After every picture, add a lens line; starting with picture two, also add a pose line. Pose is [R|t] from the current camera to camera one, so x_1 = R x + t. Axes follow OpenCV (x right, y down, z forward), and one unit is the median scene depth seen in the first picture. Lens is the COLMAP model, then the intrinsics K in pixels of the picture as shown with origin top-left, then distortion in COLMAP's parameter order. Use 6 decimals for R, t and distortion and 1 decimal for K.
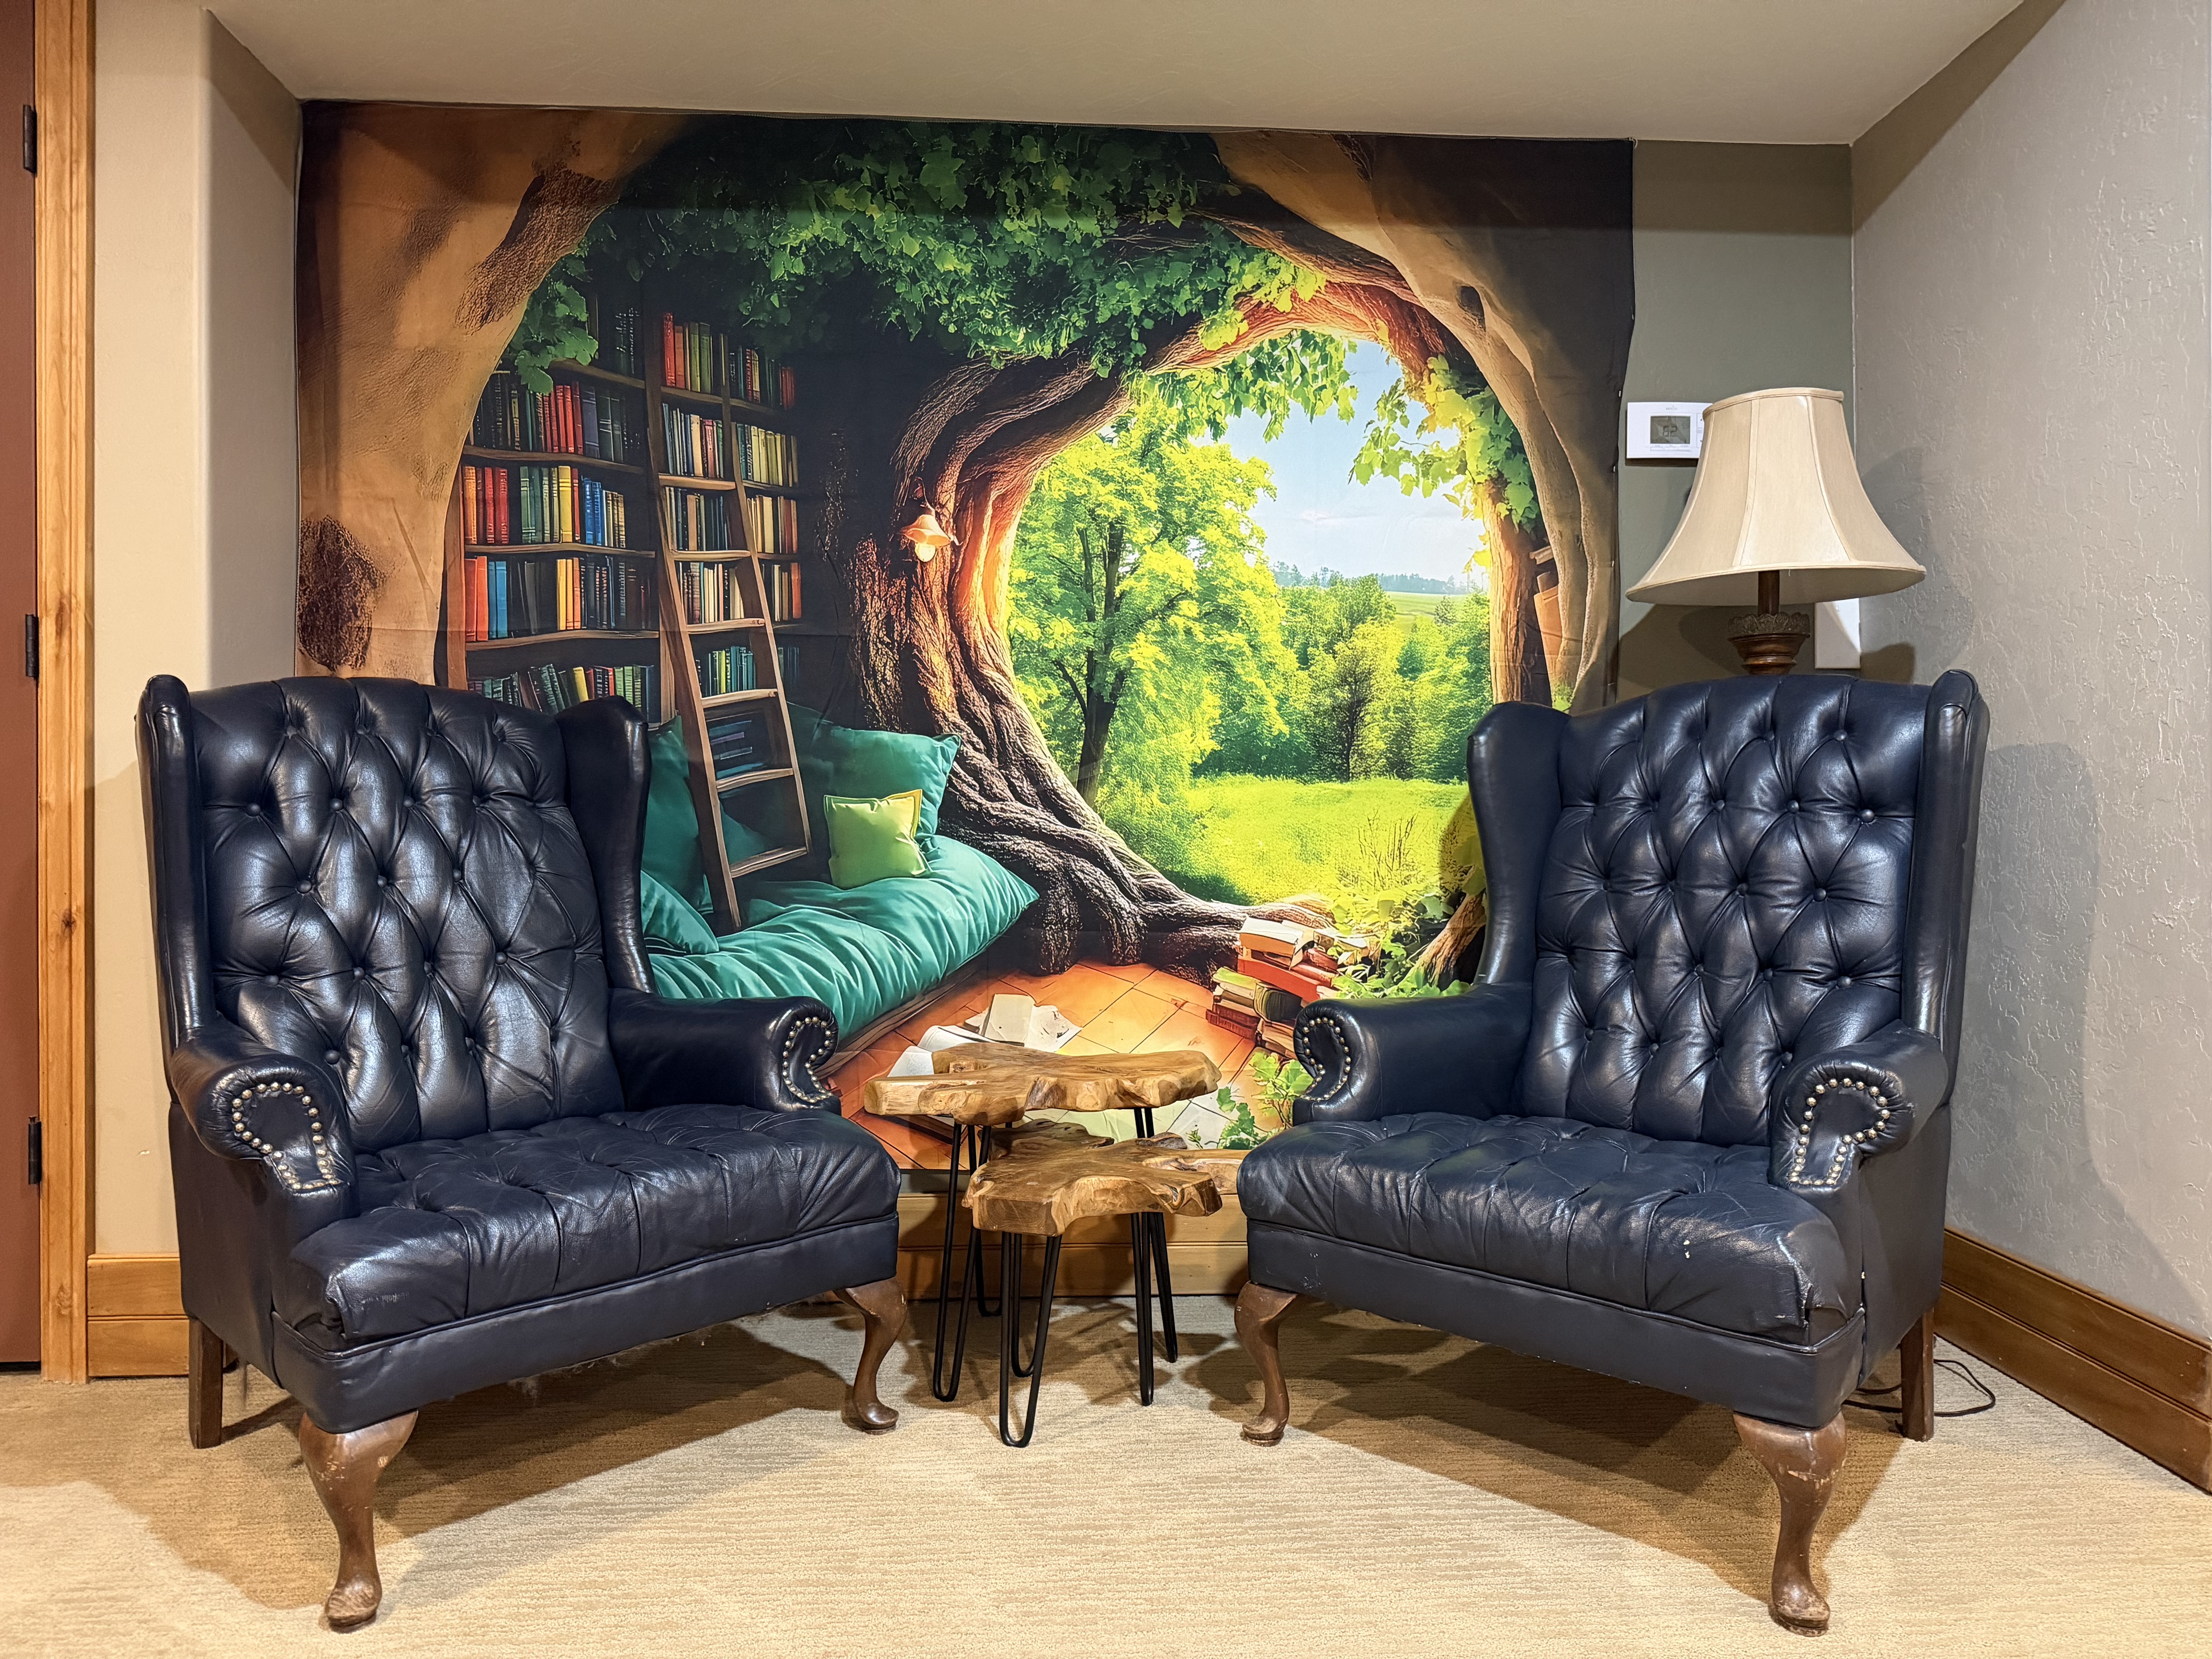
lens RADIAL K [[1558.2, 0, 1114.5], [0, 1558.2, 852.0], [0, 0, 1]] dist [0.060799, -0.082366]
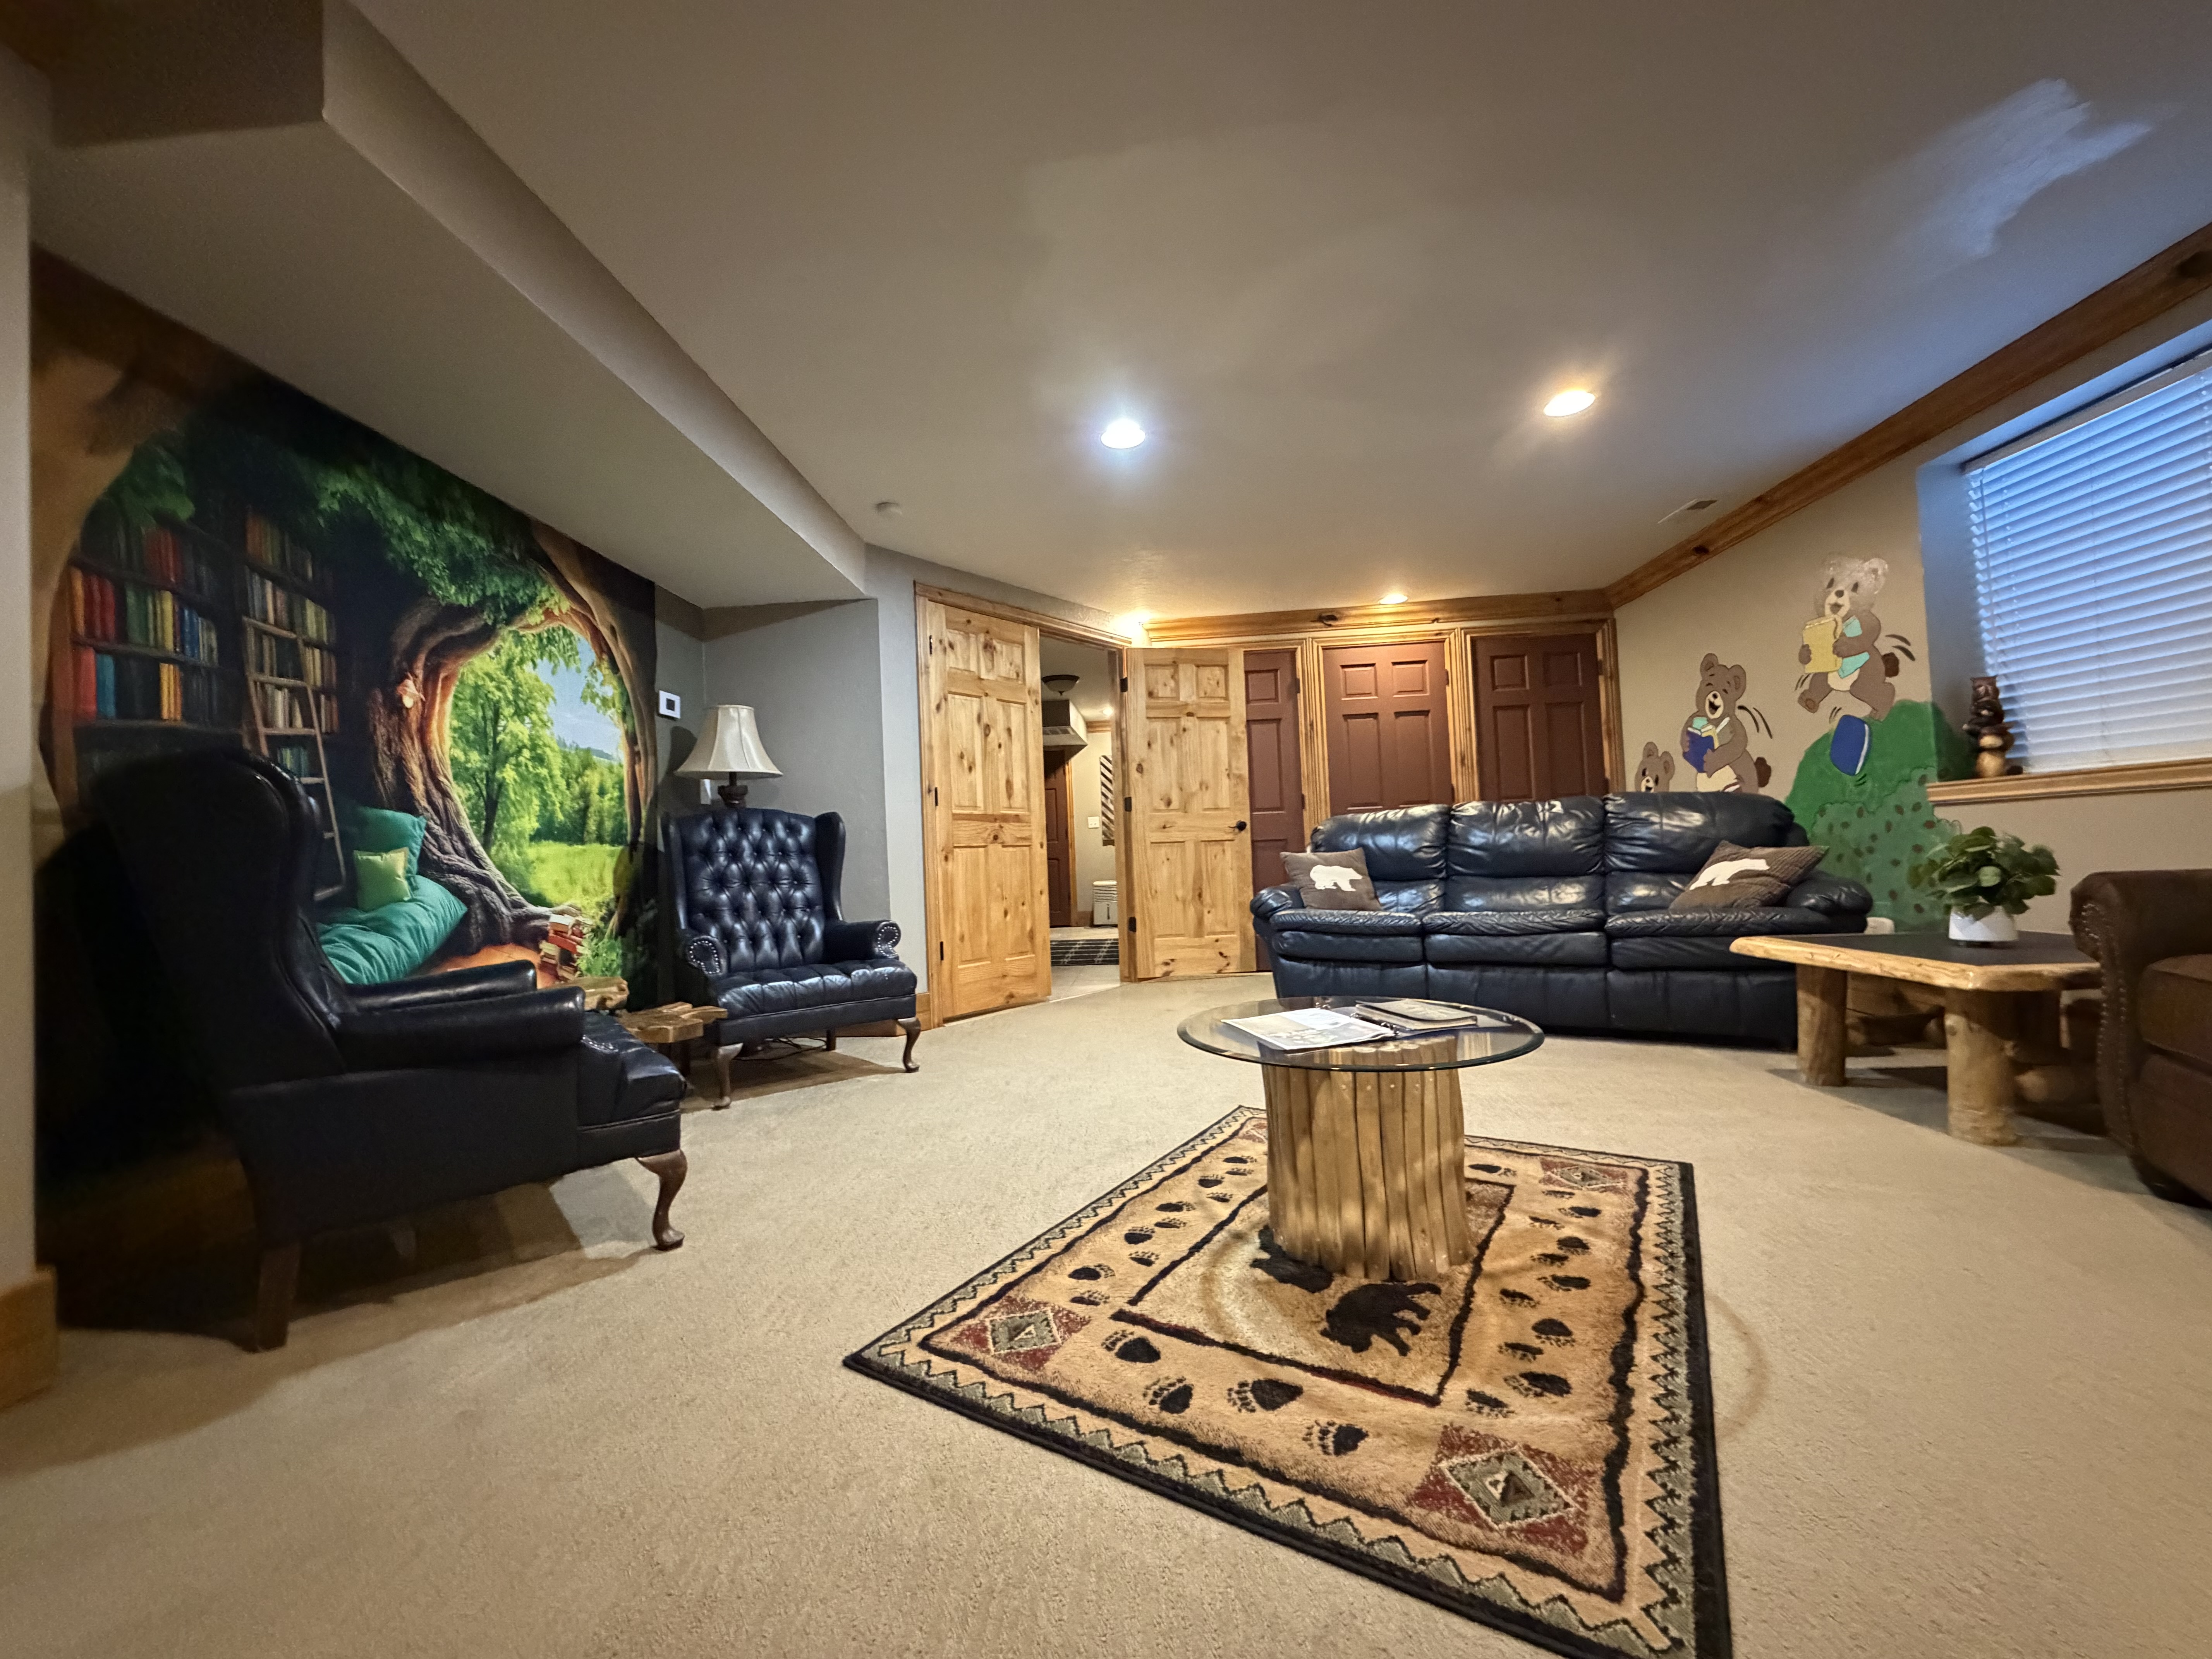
lens RADIAL K [[877.4, 0, 1100.9], [0, 877.4, 827.0], [0, 0, 1]] dist [0.001035, 0.000274]
pose [[0.130115, 0.029362, 0.991064, -0.934153], [0.057631, 0.997647, -0.037124, 0.014124], [-0.989823, 0.061946, 0.128117, 0.171107]]
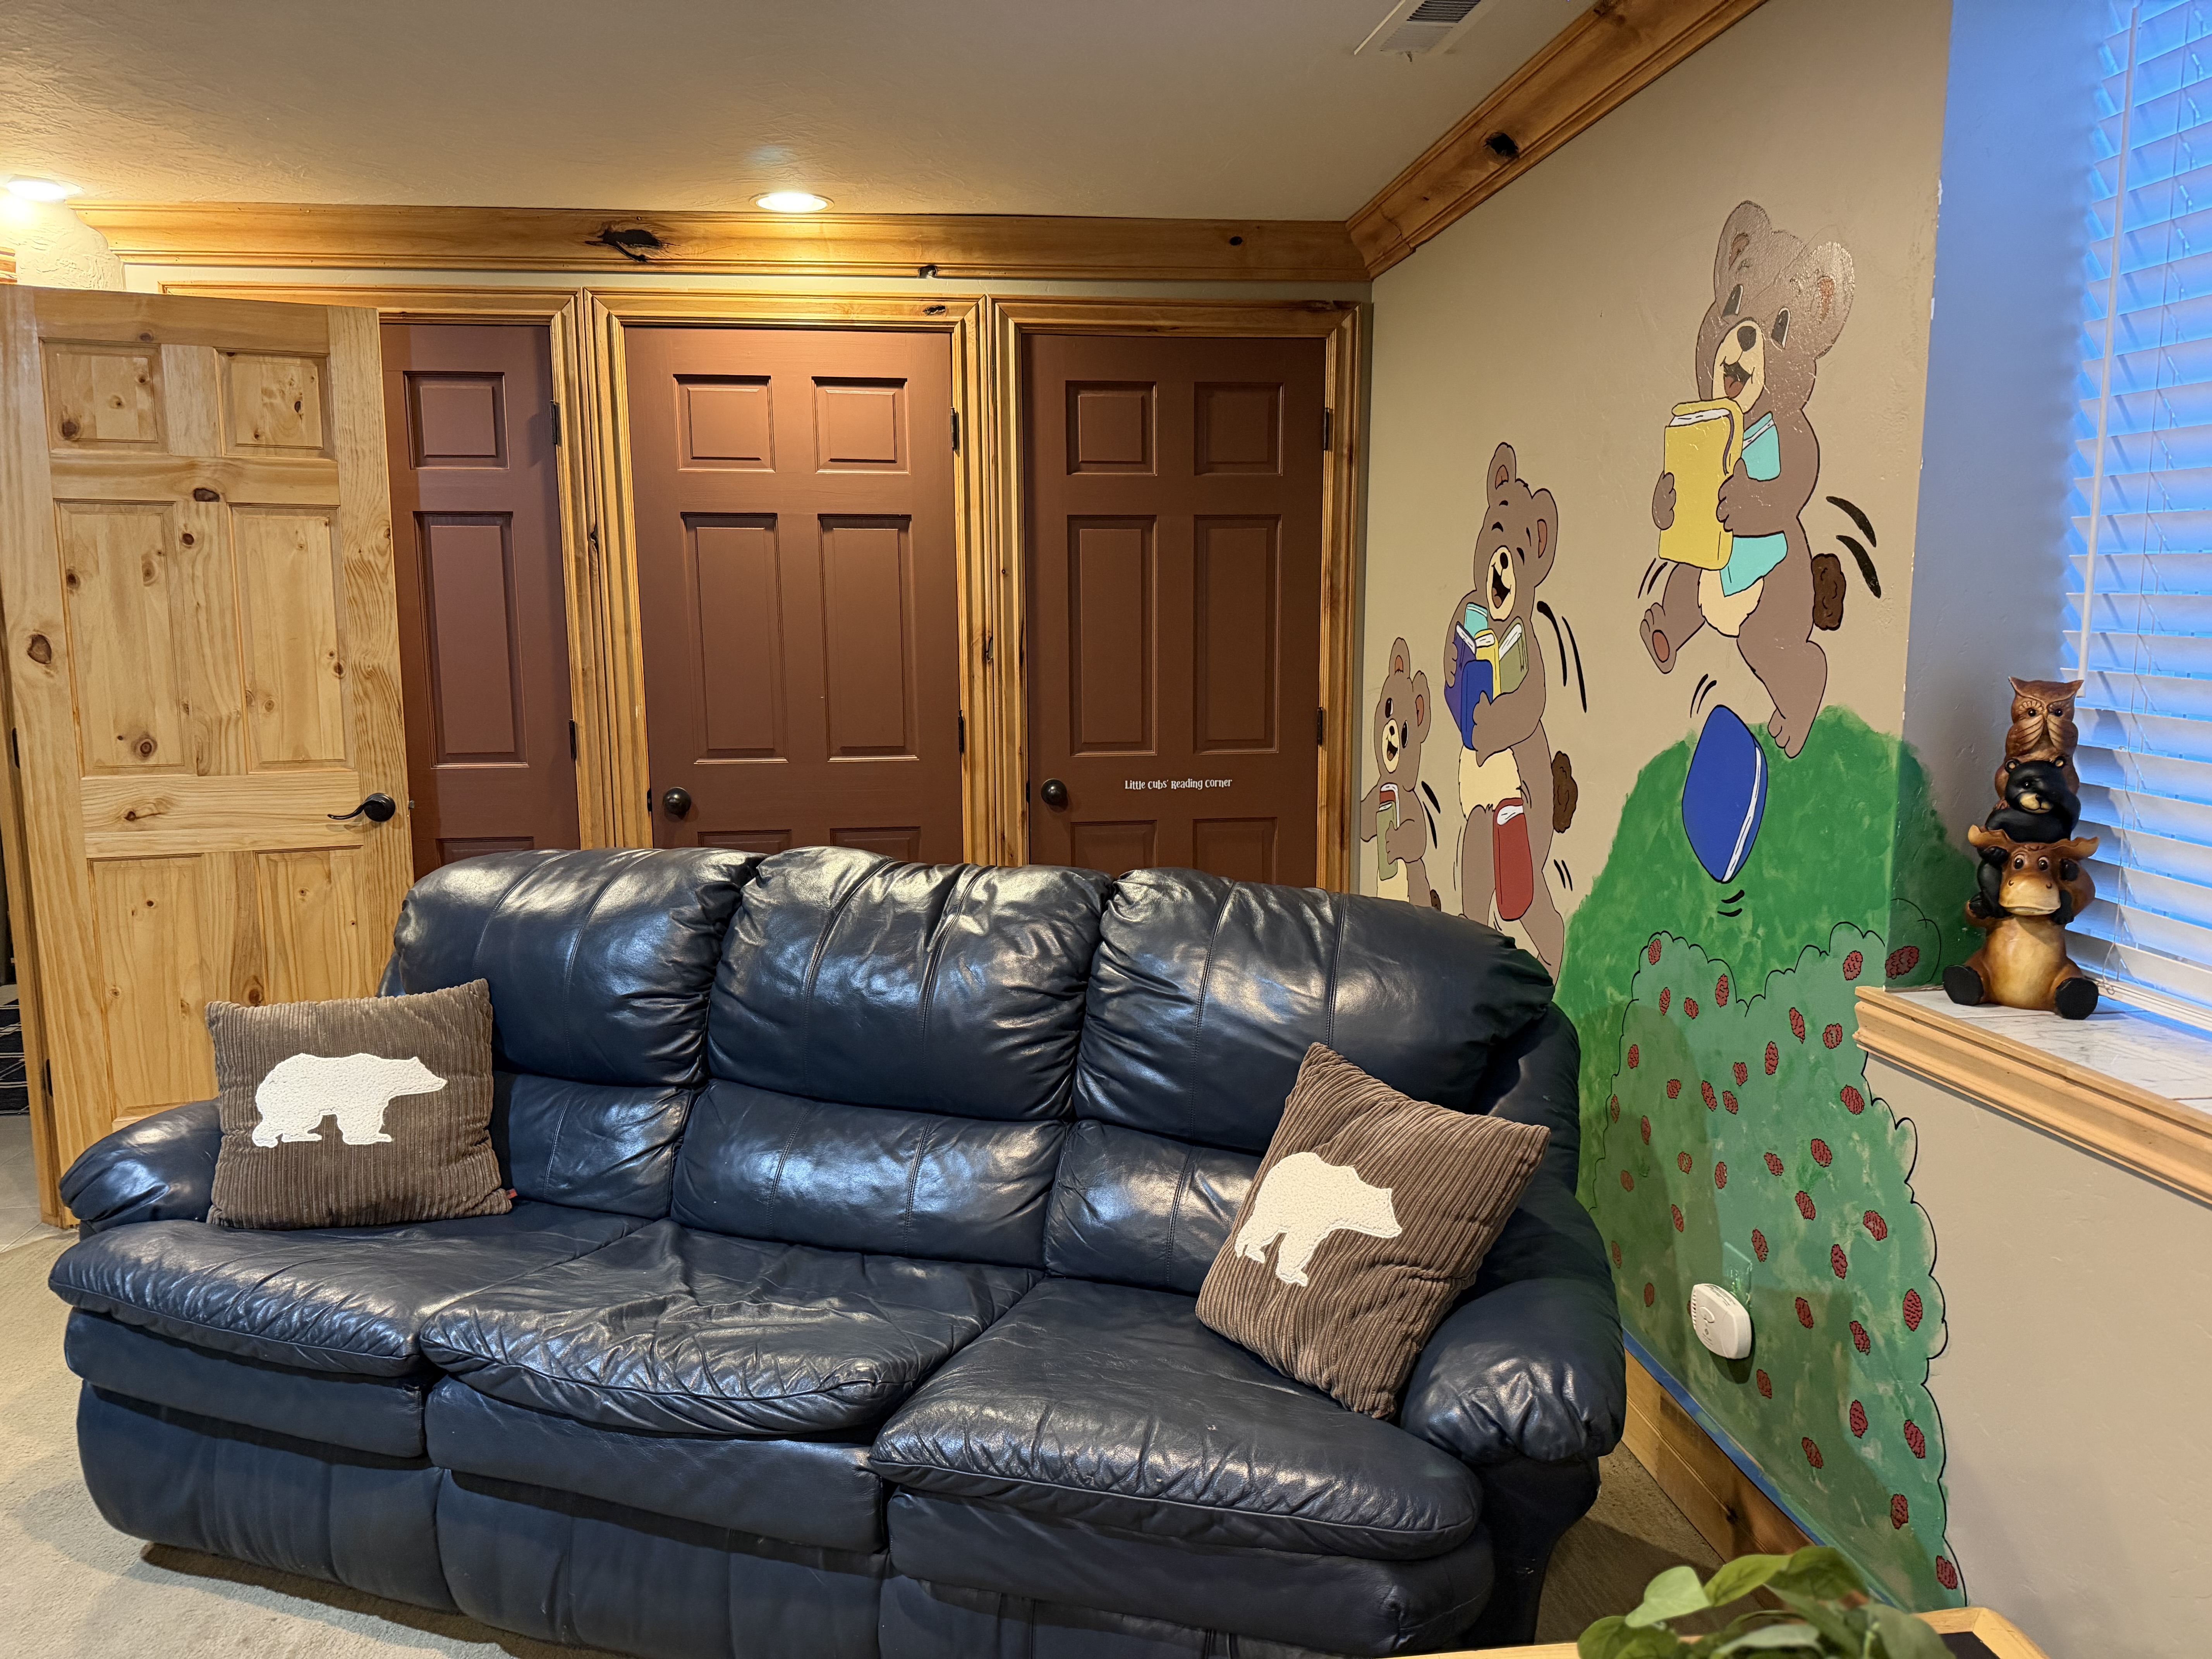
lens RADIAL K [[1558.2, 0, 1105.0], [0, 1558.2, 837.7], [0, 0, 1]] dist [0.060799, -0.082366]
pose [[-0.071573, -0.140519, 0.987487, -0.254422], [0.021910, 0.989566, 0.142403, -0.199795], [-0.997195, 0.031828, -0.067748, -0.420519]]
